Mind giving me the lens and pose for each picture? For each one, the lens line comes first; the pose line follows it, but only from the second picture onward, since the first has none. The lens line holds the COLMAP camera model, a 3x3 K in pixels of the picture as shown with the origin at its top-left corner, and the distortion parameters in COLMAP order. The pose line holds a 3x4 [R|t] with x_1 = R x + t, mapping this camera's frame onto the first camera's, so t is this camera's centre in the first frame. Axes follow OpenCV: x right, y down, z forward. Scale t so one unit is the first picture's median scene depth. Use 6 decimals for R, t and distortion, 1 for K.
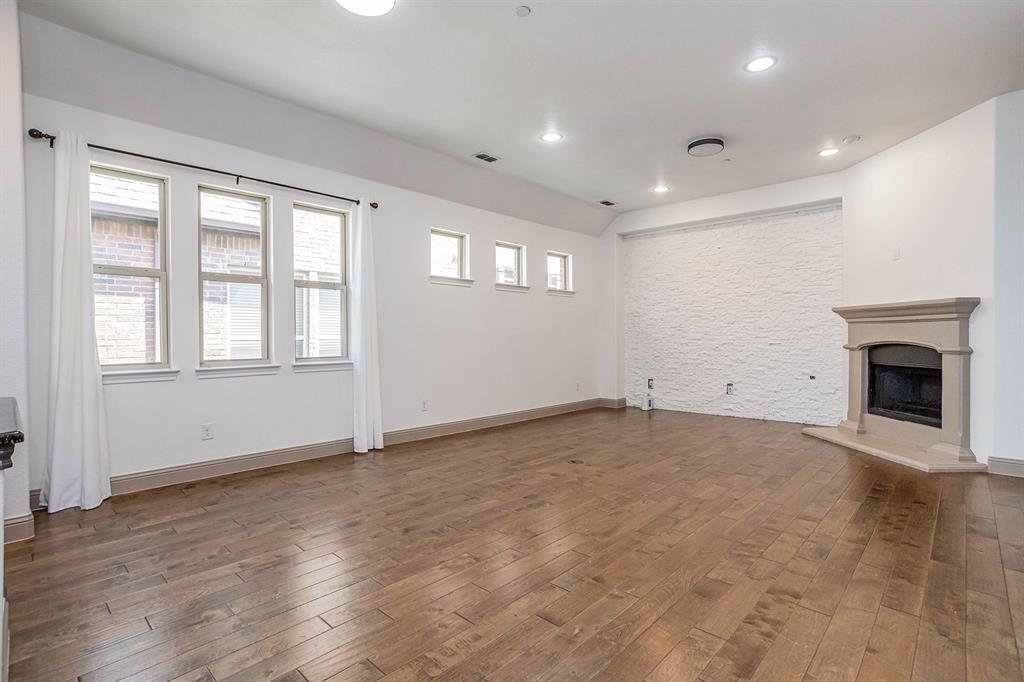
lens RADIAL K [[554.5, 0, 511.7], [0, 554.5, 339.9], [0, 0, 1]] dist [-0.026396, 0.003465]
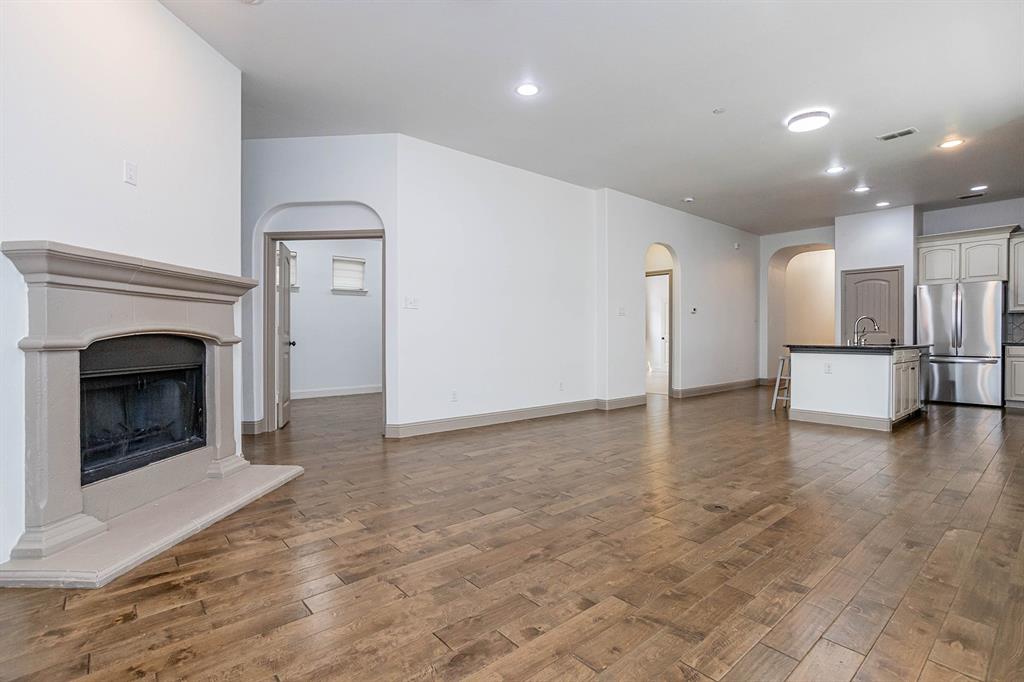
lens RADIAL K [[430.6, 0, 537.7], [0, 430.6, 334.6], [0, 0, 1]] dist [-0.003033, 0.001027]
pose [[-0.993852, 0.003650, 0.110660, 0.274642], [0.005425, 0.999861, 0.015745, 0.002868], [-0.110587, 0.016248, -0.993734, 1.561403]]
